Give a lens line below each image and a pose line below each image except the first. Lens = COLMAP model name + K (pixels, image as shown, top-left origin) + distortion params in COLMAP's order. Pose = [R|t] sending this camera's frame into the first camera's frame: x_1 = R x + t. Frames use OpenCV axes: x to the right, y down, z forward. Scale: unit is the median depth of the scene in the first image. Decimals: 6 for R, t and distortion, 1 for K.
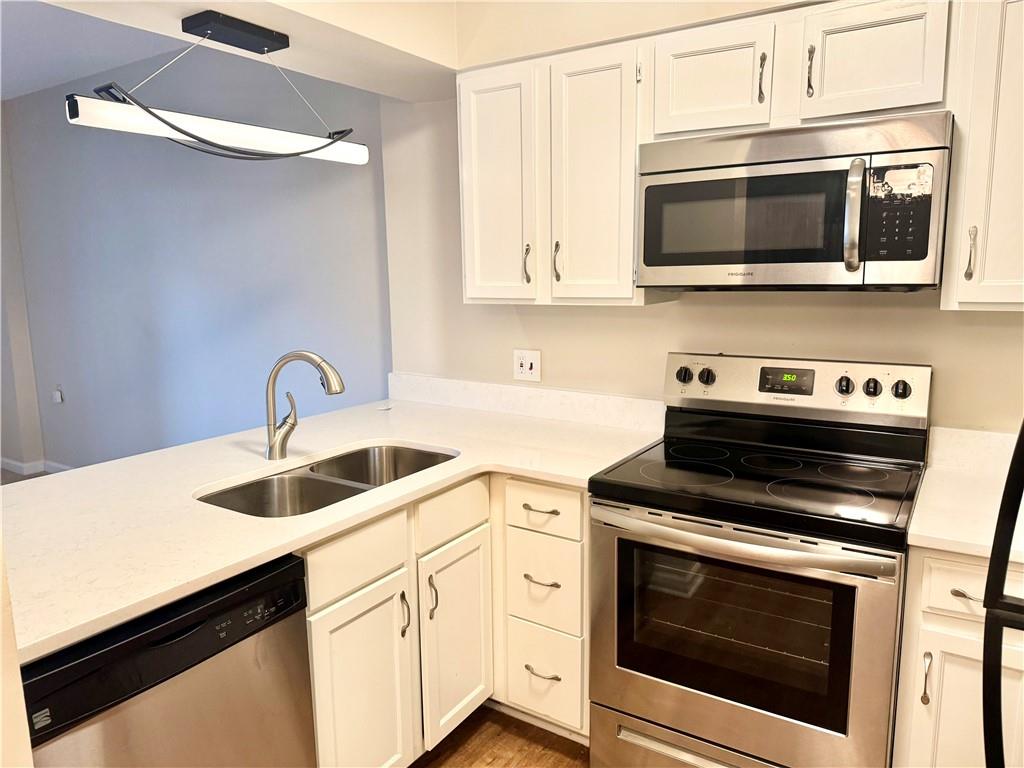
lens RADIAL K [[727.5, 0, 498.5], [0, 727.5, 385.4], [0, 0, 1]] dist [0.107212, -0.176667]
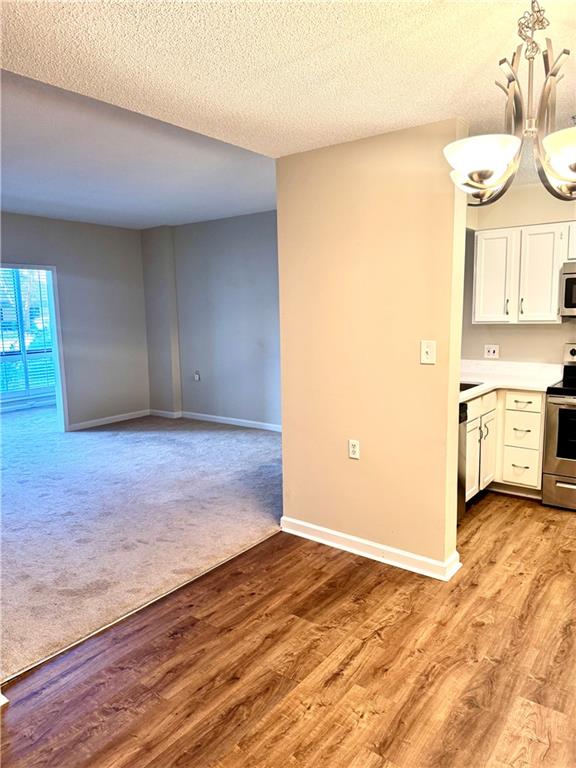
lens RADIAL K [[545.7, 0, 288.0], [0, 545.7, 386.4], [0, 0, 1]] dist [0.107212, -0.176667]
pose [[0.998196, 0.005432, -0.059787, -0.659939], [-0.006560, 0.999804, -0.018677, 0.158248], [0.059674, 0.019035, 0.998036, -1.017169]]
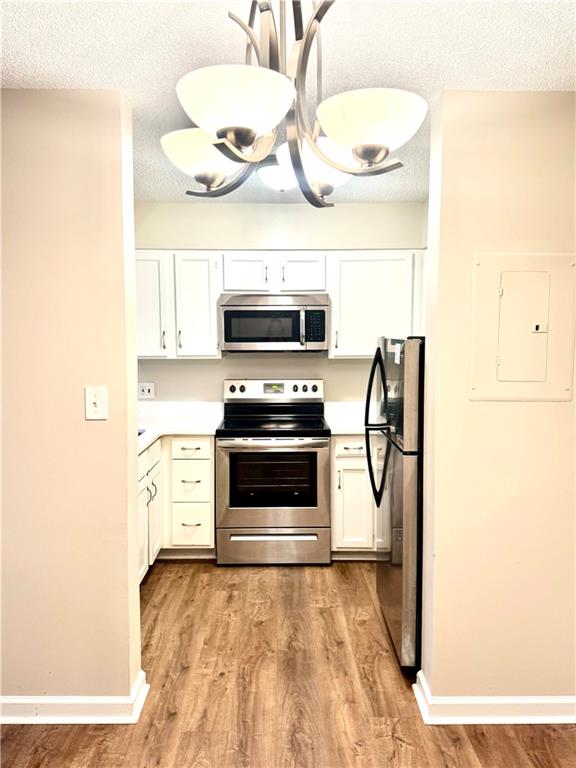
lens RADIAL K [[595.1, 0, 288.4], [0, 595.1, 370.2], [0, 0, 1]] dist [0.127301, -0.111656]
pose [[0.831590, -0.022899, 0.554917, -0.713173], [0.077723, 0.994116, -0.075451, 0.092837], [-0.549924, 0.105874, 0.828477, -0.727820]]
